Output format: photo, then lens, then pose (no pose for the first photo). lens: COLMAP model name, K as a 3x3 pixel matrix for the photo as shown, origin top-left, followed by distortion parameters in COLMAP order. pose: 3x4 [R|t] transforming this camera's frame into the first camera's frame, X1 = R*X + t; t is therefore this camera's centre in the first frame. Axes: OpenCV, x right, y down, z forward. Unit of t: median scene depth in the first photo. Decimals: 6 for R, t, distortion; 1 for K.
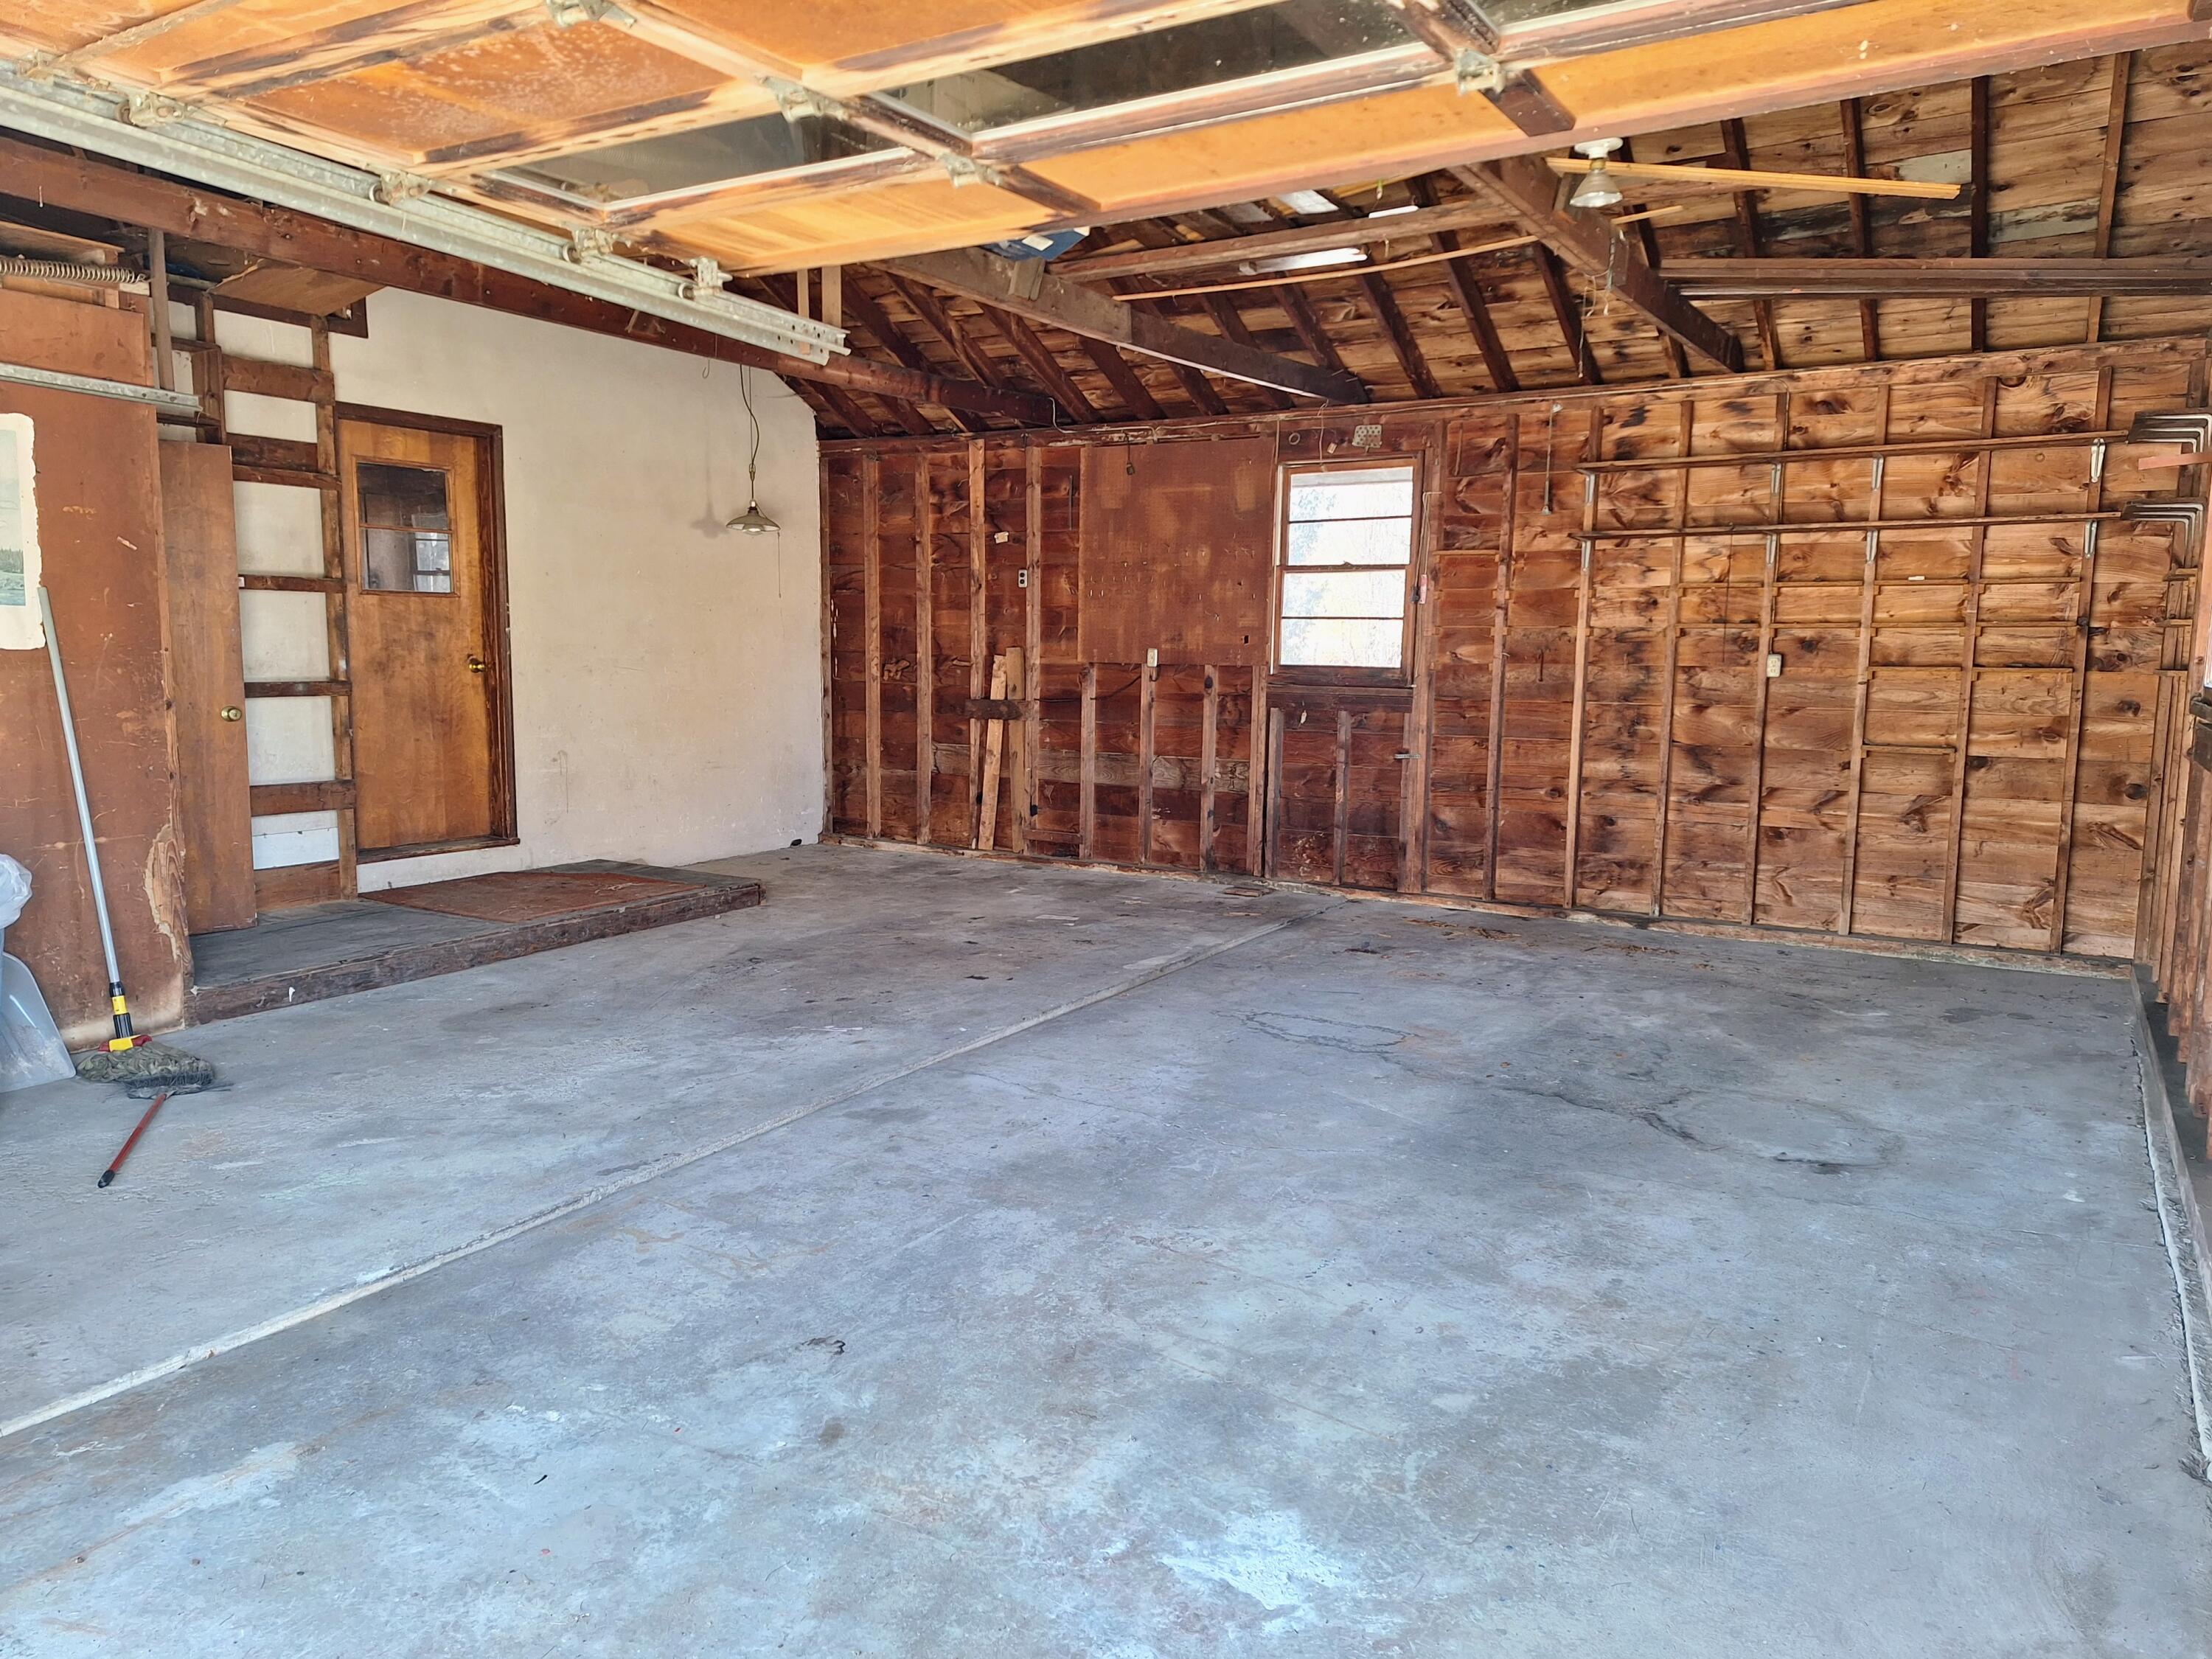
lens RADIAL K [[1541.8, 0, 1111.9], [0, 1541.8, 832.5], [0, 0, 1]] dist [0.073930, -0.056311]
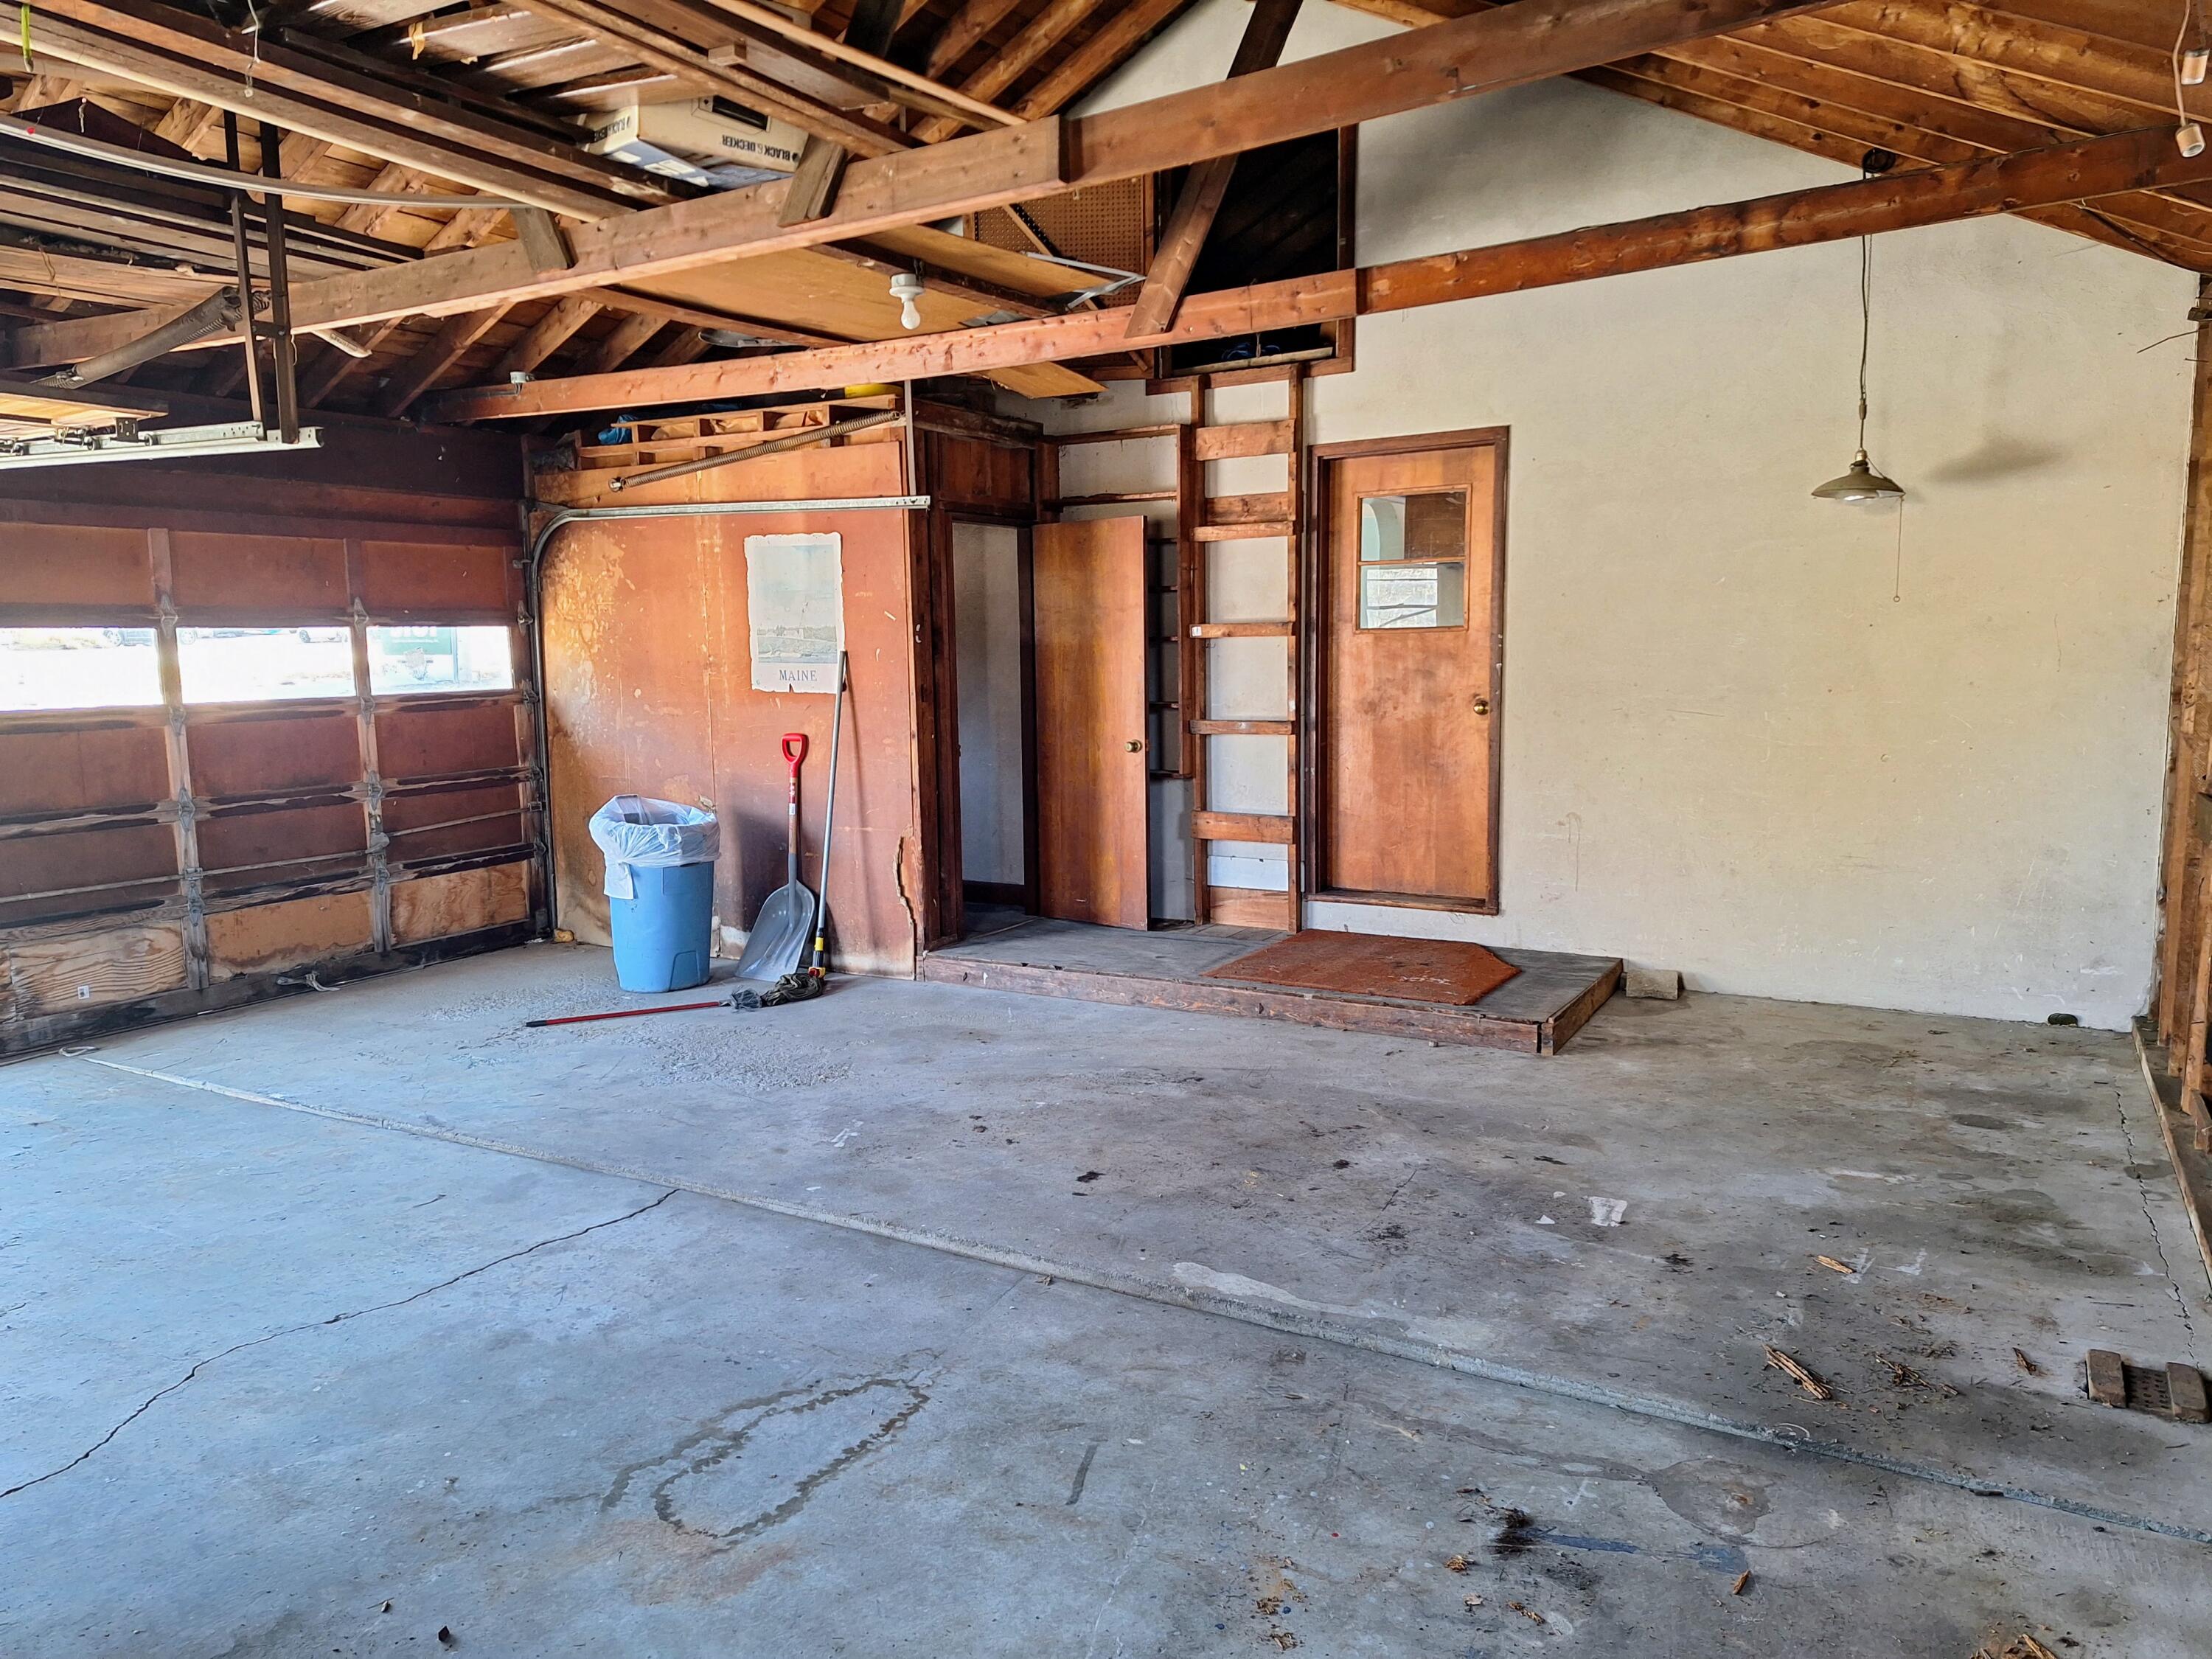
lens RADIAL K [[1541.8, 0, 1118.2], [0, 1541.8, 836.5], [0, 0, 1]] dist [0.073930, -0.056311]
pose [[-0.021192, 0.108446, -0.993876, 0.514180], [-0.108512, 0.987978, 0.110116, -0.118345], [0.993869, 0.110181, -0.009169, 0.884741]]
